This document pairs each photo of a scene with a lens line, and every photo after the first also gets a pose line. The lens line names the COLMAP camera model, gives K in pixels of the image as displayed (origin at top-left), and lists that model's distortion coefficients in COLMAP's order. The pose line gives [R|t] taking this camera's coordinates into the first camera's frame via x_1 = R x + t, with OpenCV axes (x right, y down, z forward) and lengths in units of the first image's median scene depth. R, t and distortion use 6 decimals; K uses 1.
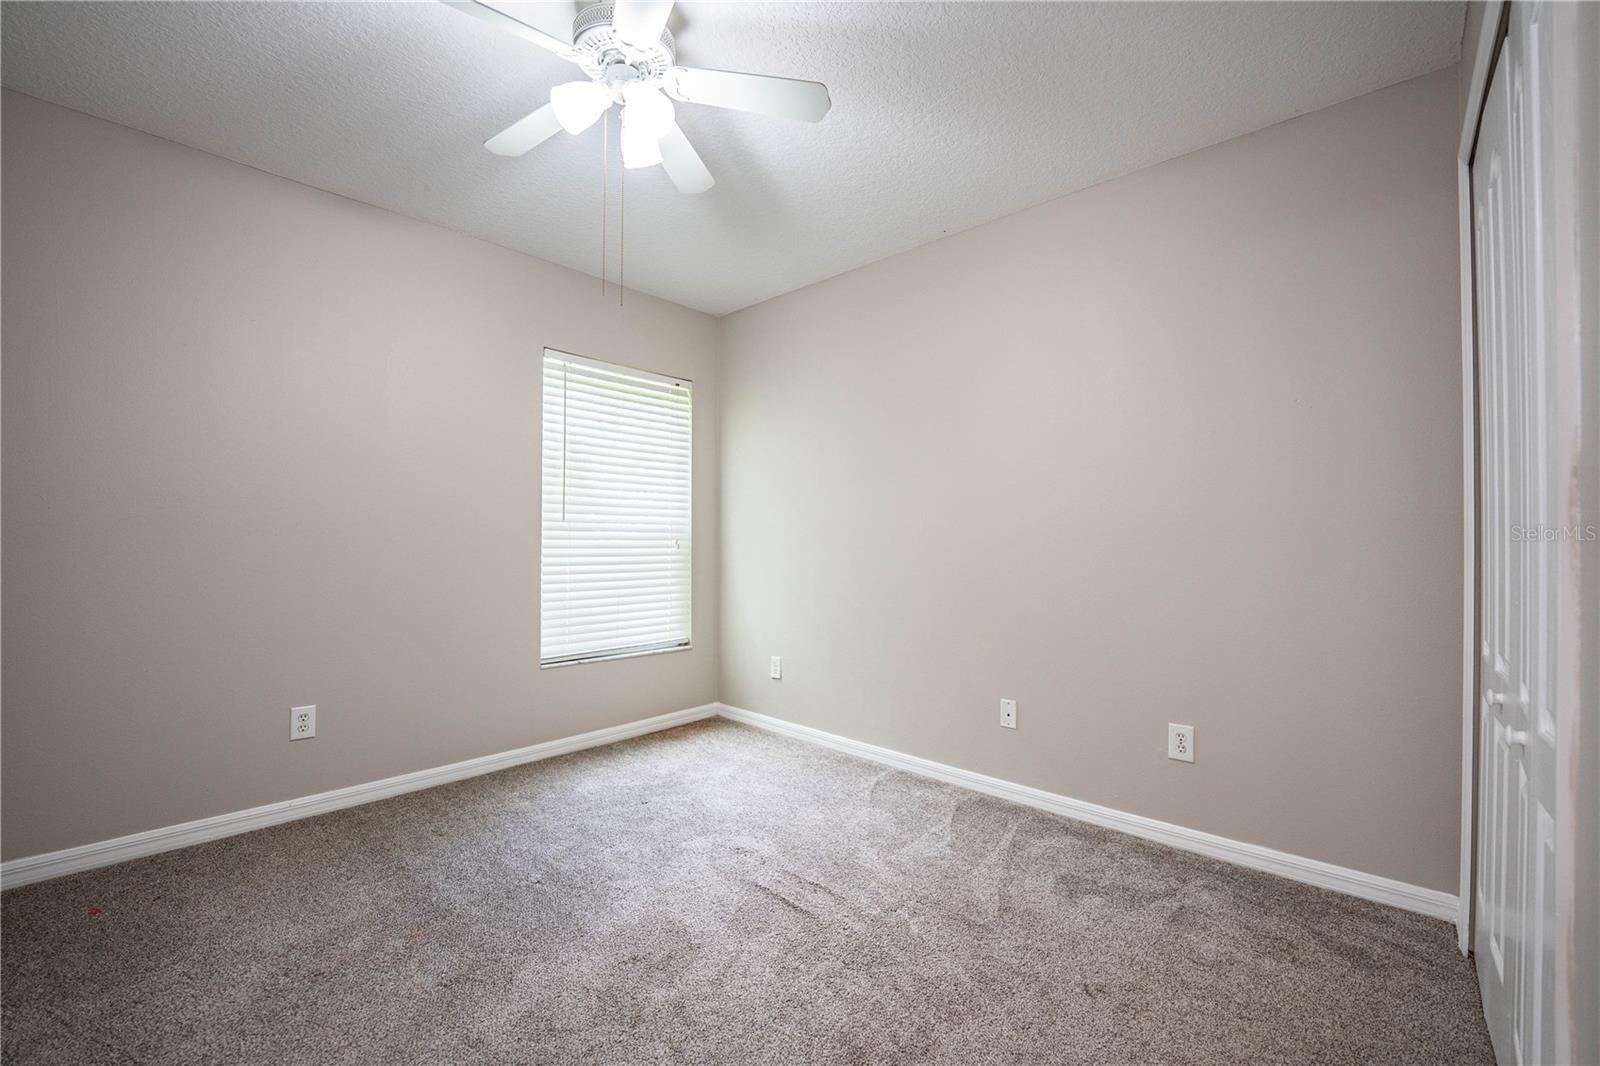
lens RADIAL K [[652.1, 0, 799.9], [0, 652.1, 537.9], [0, 0, 1]] dist [-0.027719, 0.002851]
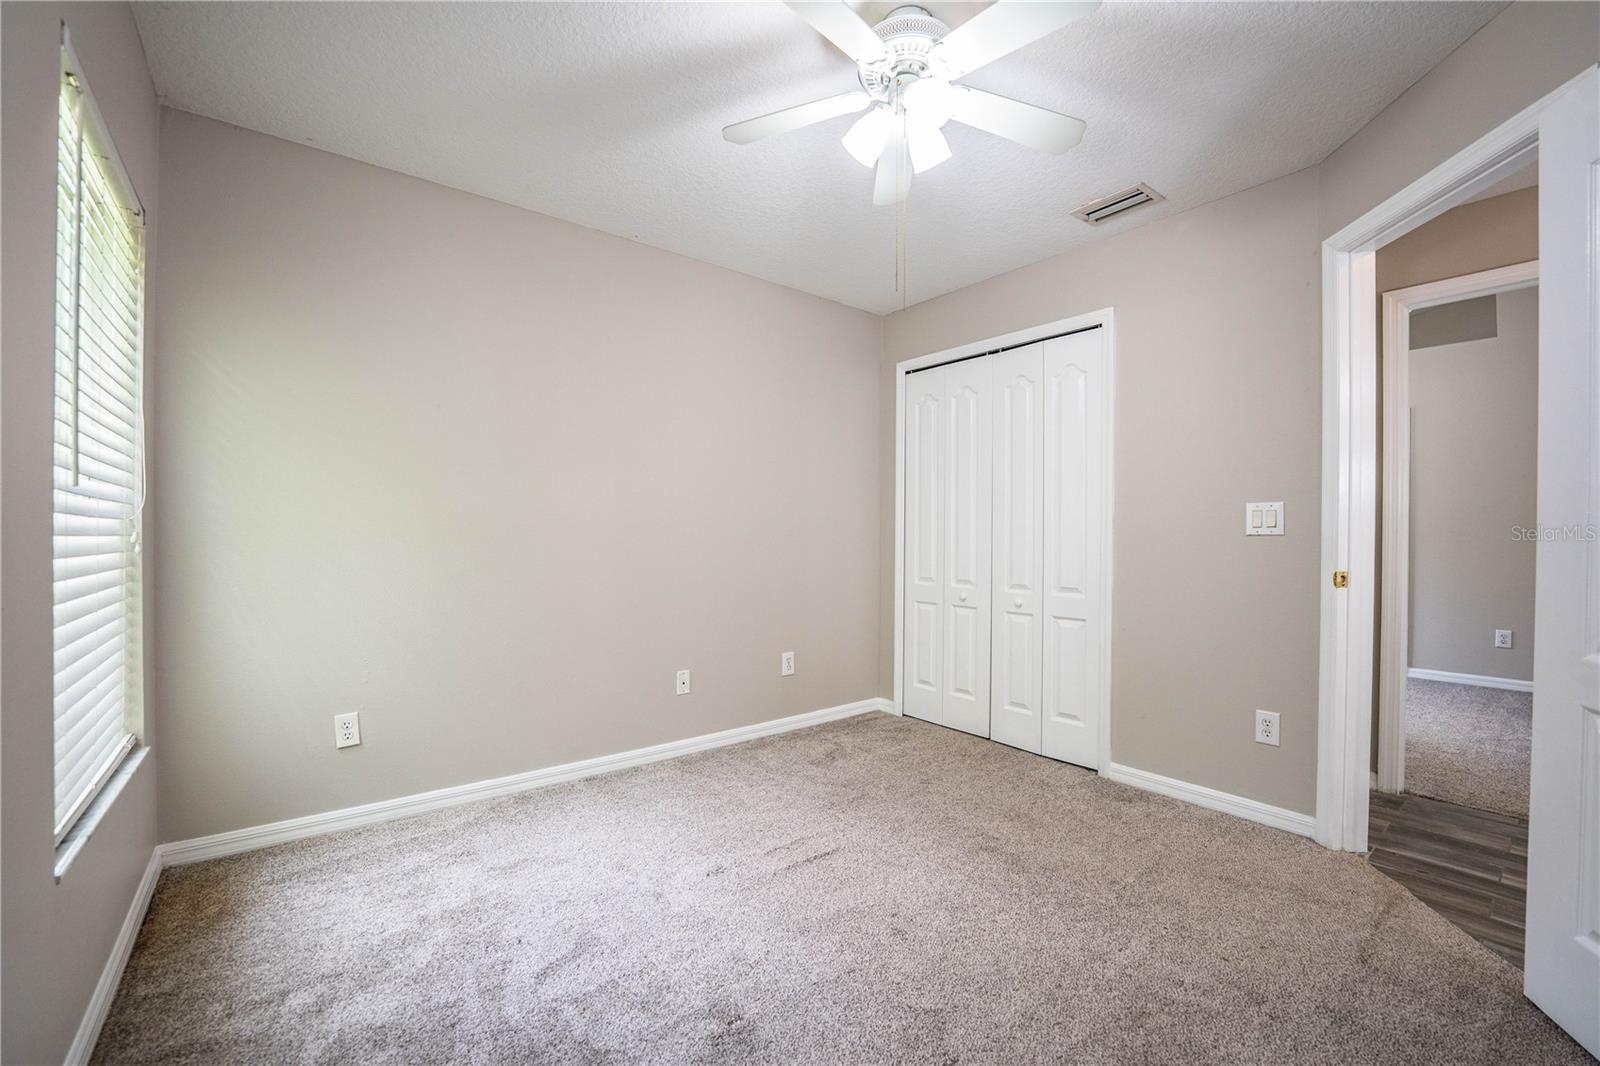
lens RADIAL K [[652.1, 0, 799.9], [0, 652.1, 537.9], [0, 0, 1]] dist [-0.027719, 0.002851]
pose [[0.146294, -0.008207, 0.989207, -0.874463], [-0.008827, 0.999915, 0.009601, -0.004812], [-0.989202, -0.010136, 0.146209, 0.665602]]
